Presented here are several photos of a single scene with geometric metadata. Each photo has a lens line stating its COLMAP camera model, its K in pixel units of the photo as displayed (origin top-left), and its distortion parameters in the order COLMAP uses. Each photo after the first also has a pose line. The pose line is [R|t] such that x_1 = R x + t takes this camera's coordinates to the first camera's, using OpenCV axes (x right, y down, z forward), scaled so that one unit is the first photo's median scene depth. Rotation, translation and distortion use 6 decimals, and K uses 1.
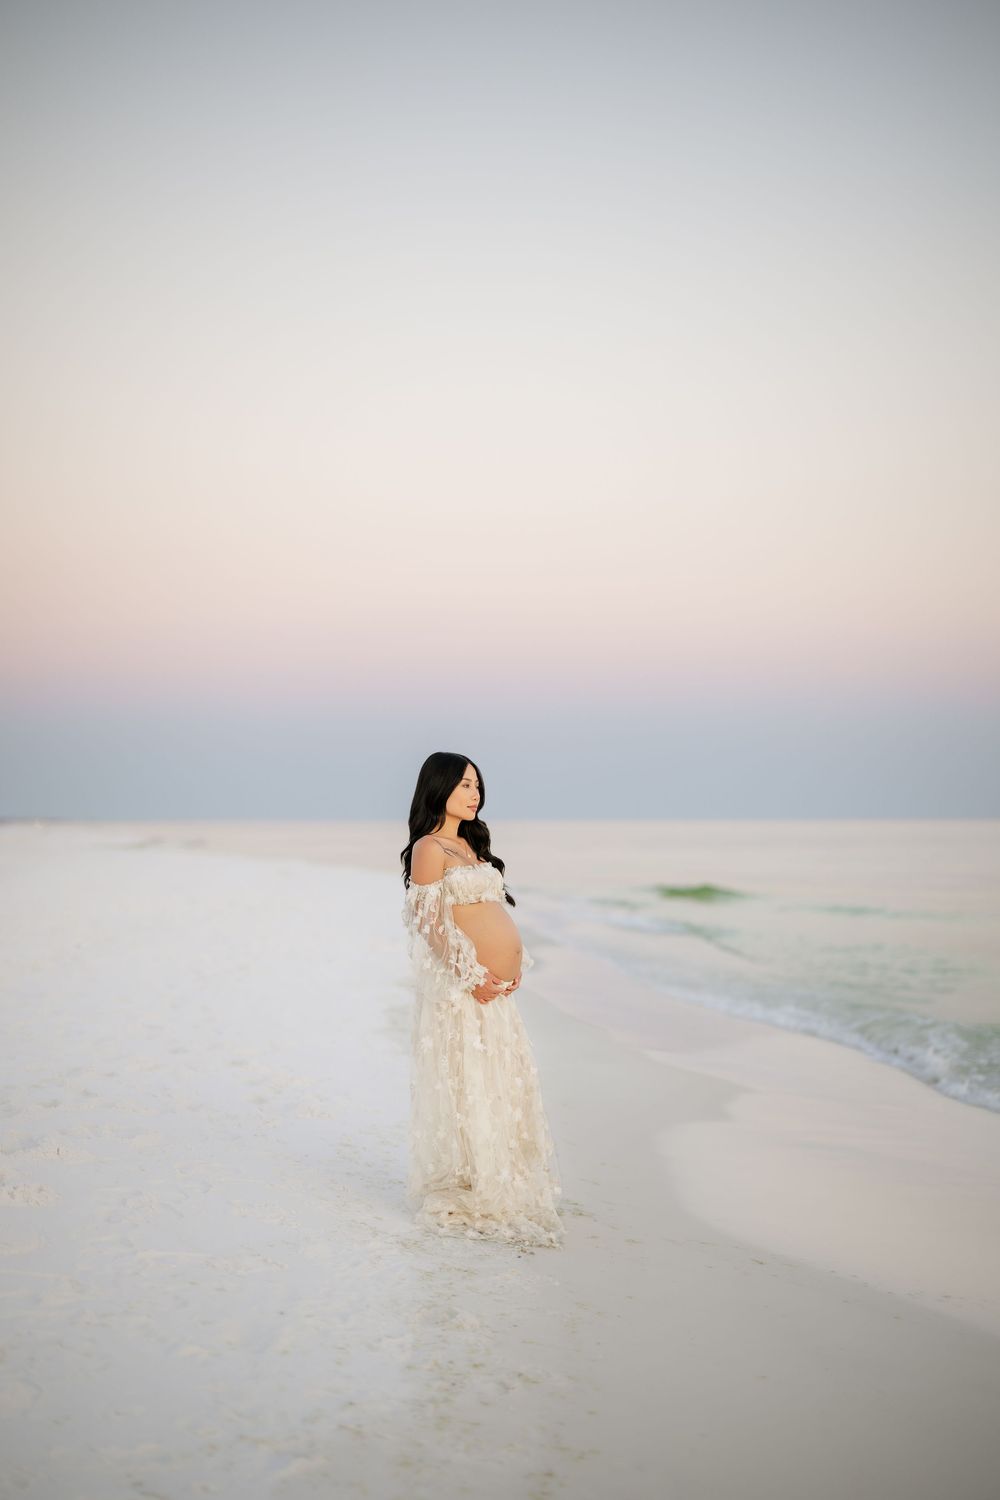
lens RADIAL K [[2284.7, 0, 500.0], [0, 2284.7, 750.0], [0, 0, 1]] dist [0.047661, 0.054546]
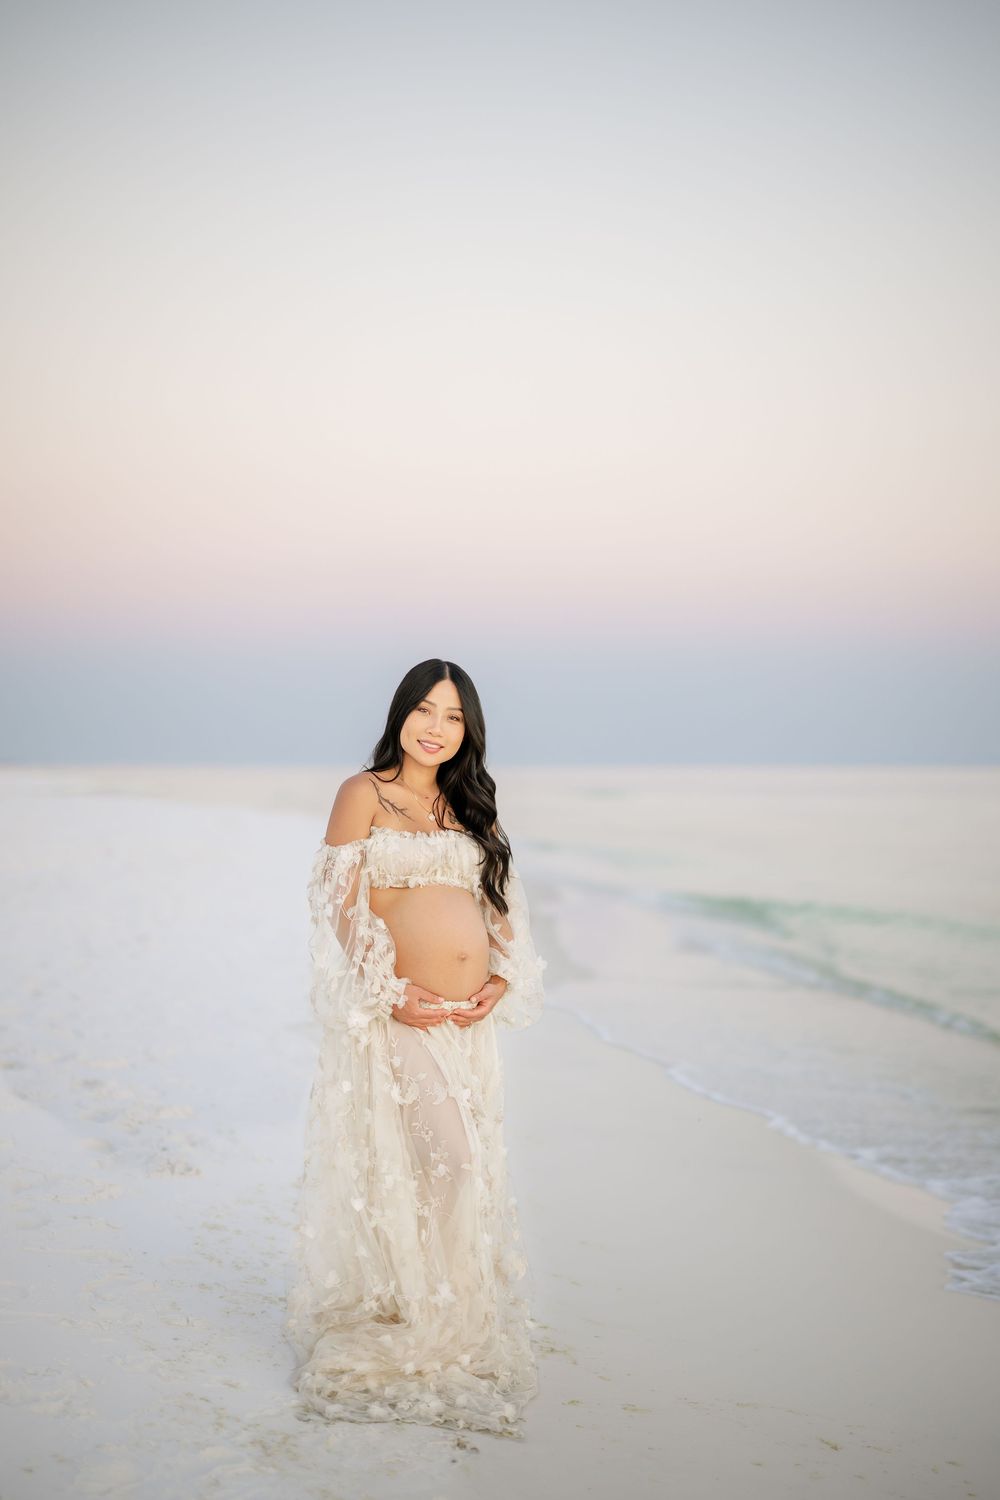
lens RADIAL K [[2284.7, 0, 500.0], [0, 2284.7, 750.0], [0, 0, 1]] dist [0.047661, 0.054546]
pose [[0.999912, 0.001217, 0.013238, 0.010347], [-0.001540, 0.999701, 0.024413, 0.012508], [-0.013204, -0.024432, 0.999614, 0.319165]]
